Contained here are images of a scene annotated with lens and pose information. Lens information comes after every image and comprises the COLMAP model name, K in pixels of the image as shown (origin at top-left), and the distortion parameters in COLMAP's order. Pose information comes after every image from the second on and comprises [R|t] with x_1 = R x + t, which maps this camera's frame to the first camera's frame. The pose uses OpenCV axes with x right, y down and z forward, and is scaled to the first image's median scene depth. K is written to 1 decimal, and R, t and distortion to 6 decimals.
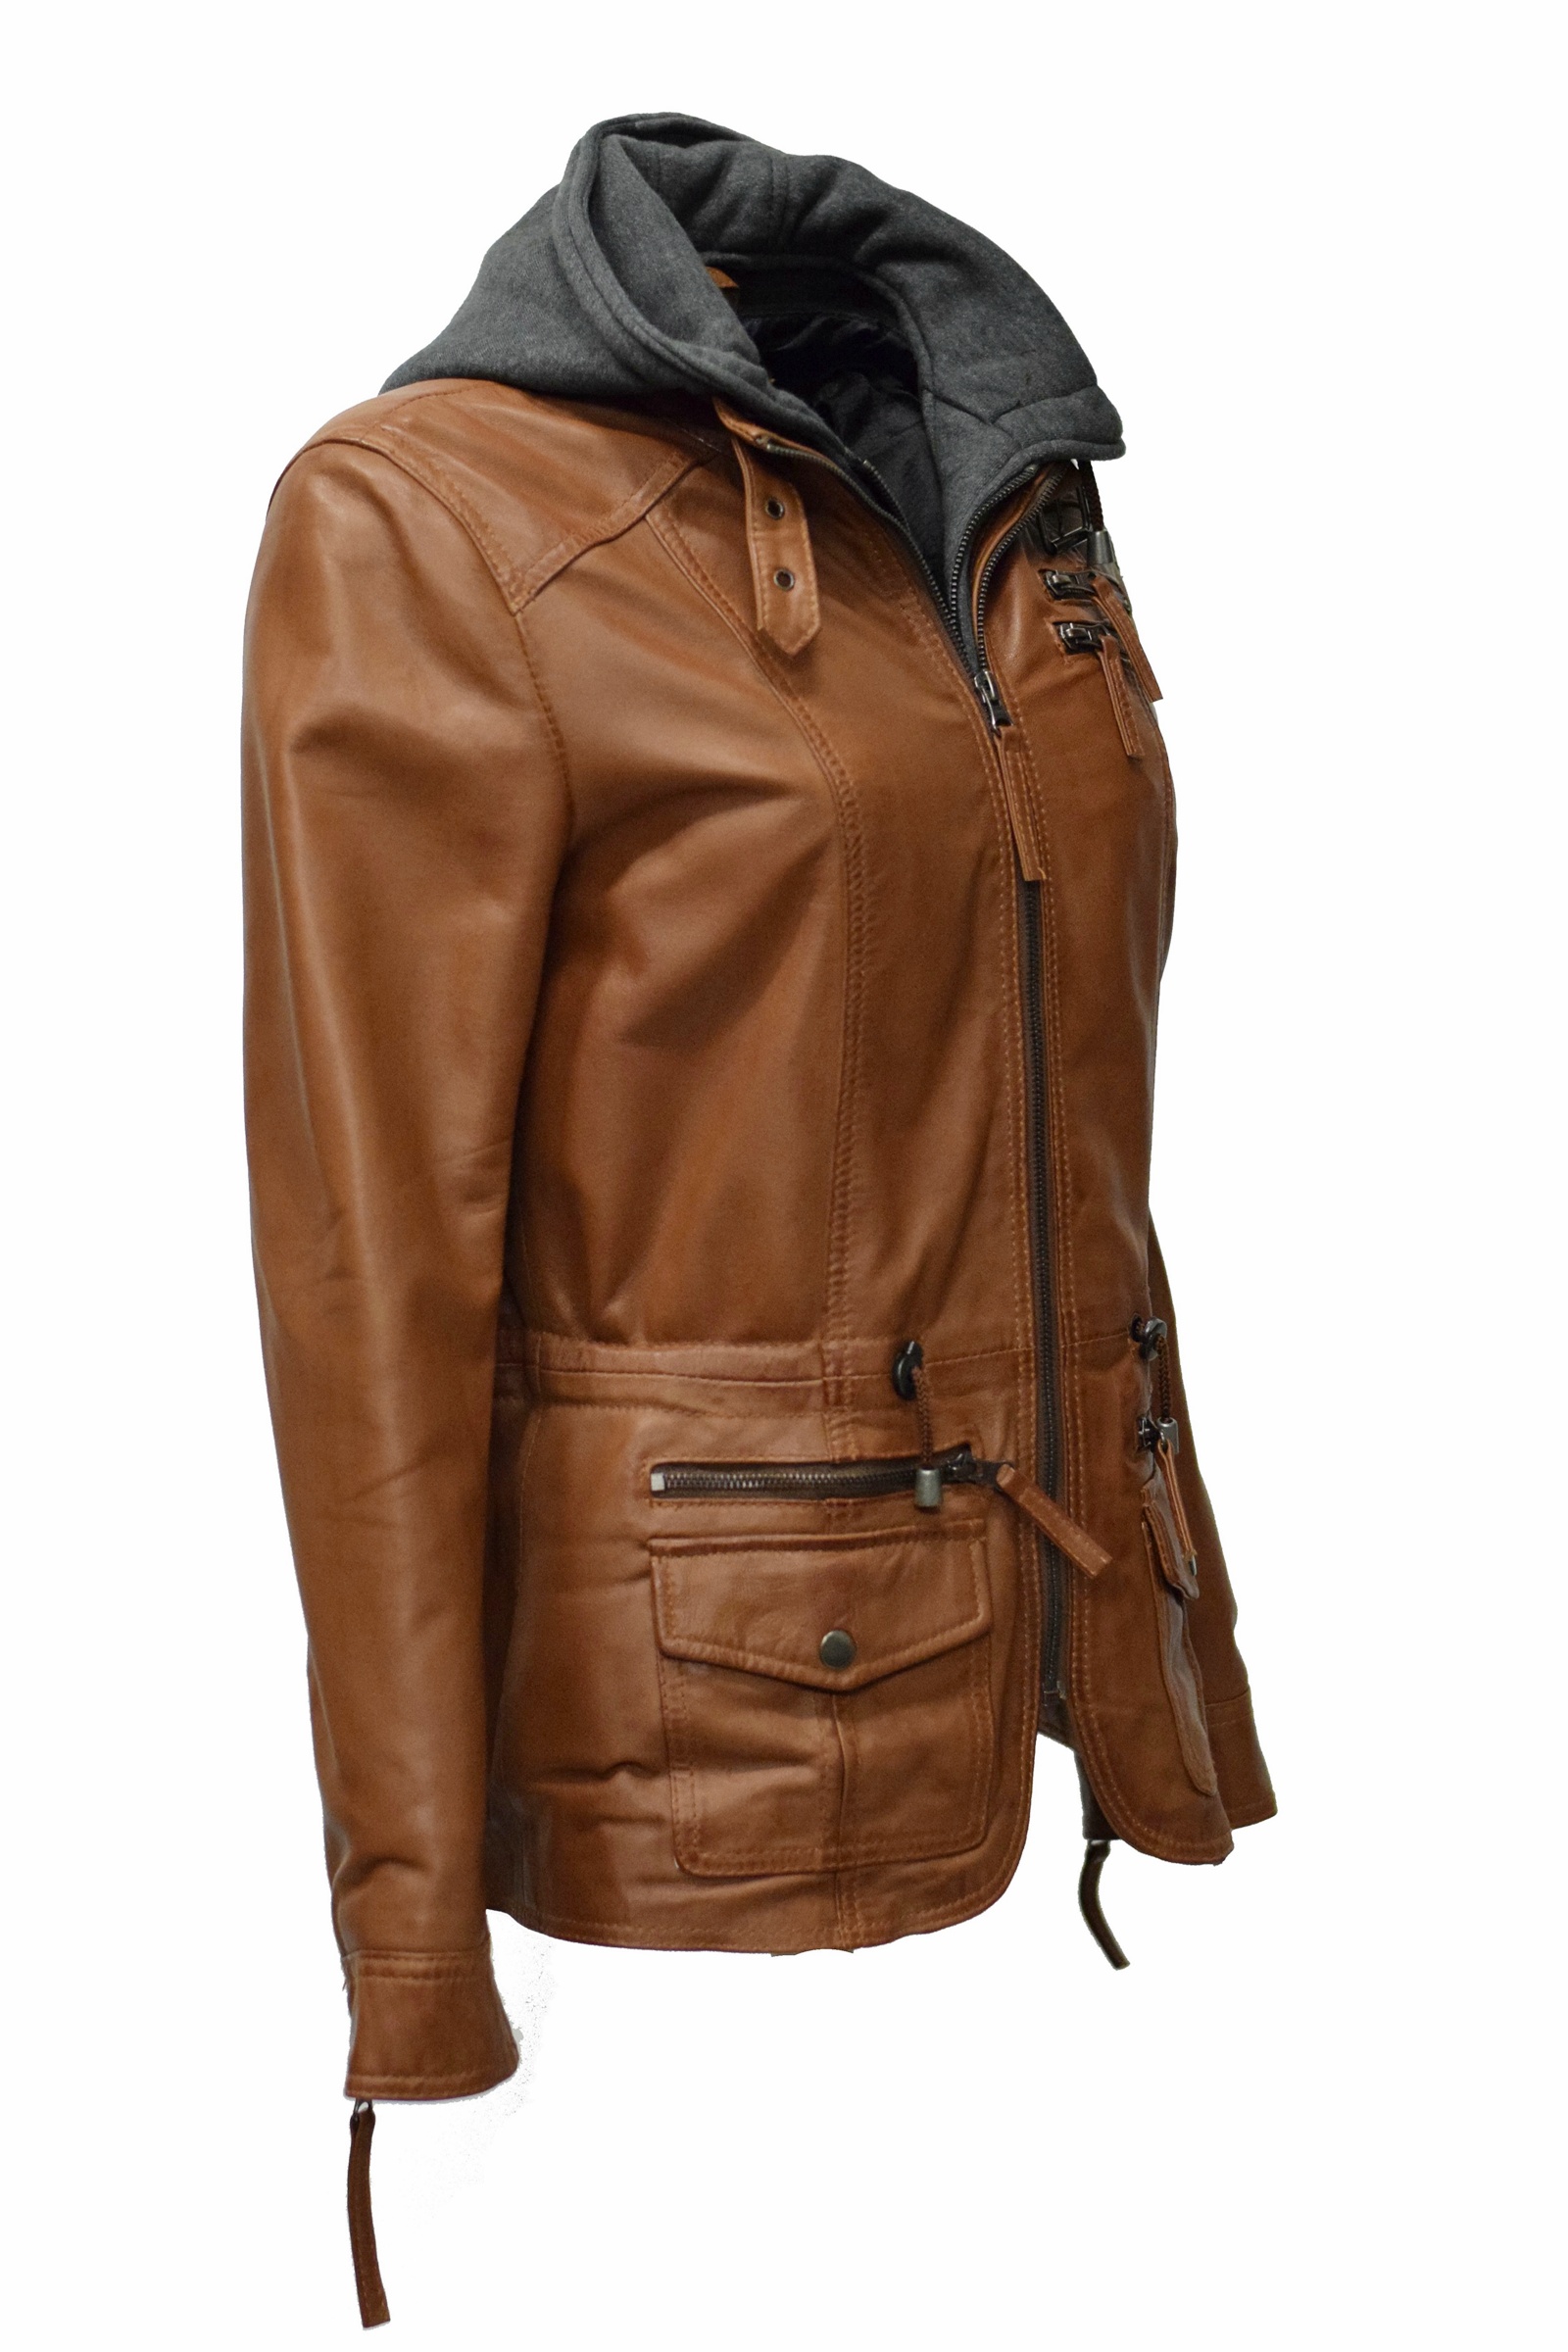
lens RADIAL K [[5386.4, 0, 784.0], [0, 5386.4, 1176.0], [0, 0, 1]] dist [-0.150196, 0.039538]
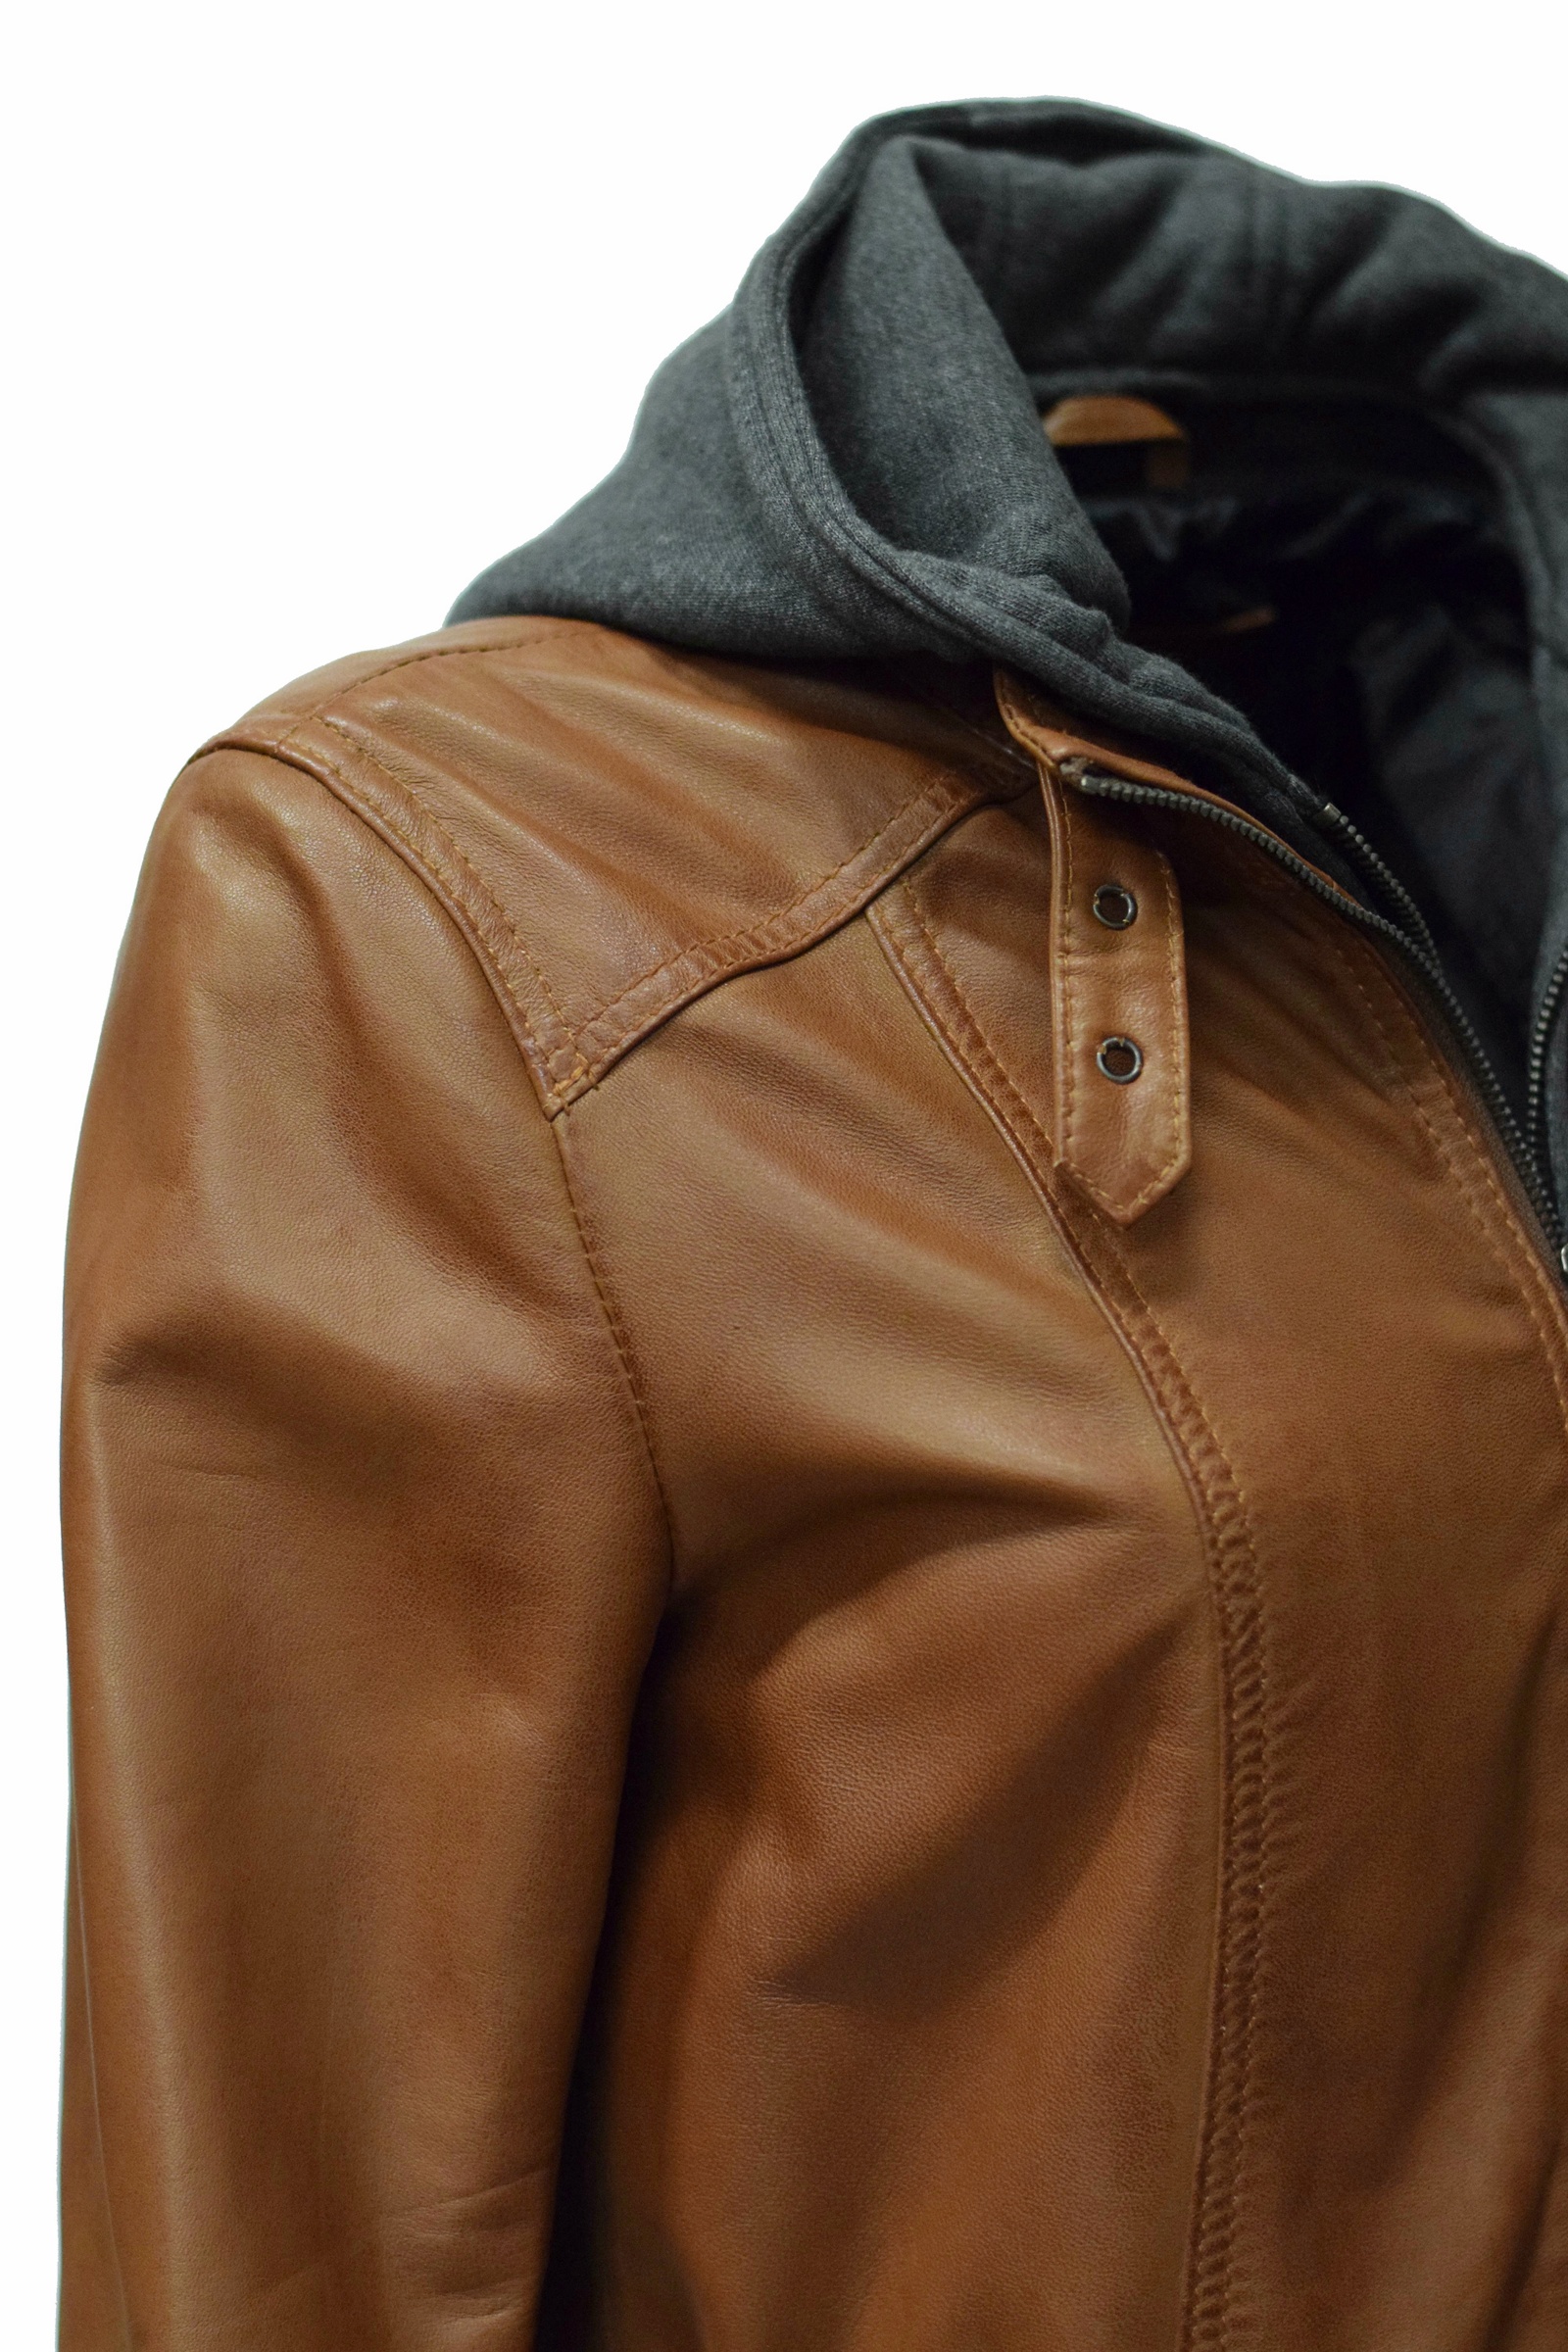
lens RADIAL K [[5386.4, 0, 784.0], [0, 5386.4, 1176.0], [0, 0, 1]] dist [-0.150196, 0.039538]
pose [[0.975362, 0.038110, -0.217292, 0.074193], [-0.042668, 0.998956, -0.016321, -0.091099], [0.216443, 0.025190, 0.975970, 0.527246]]
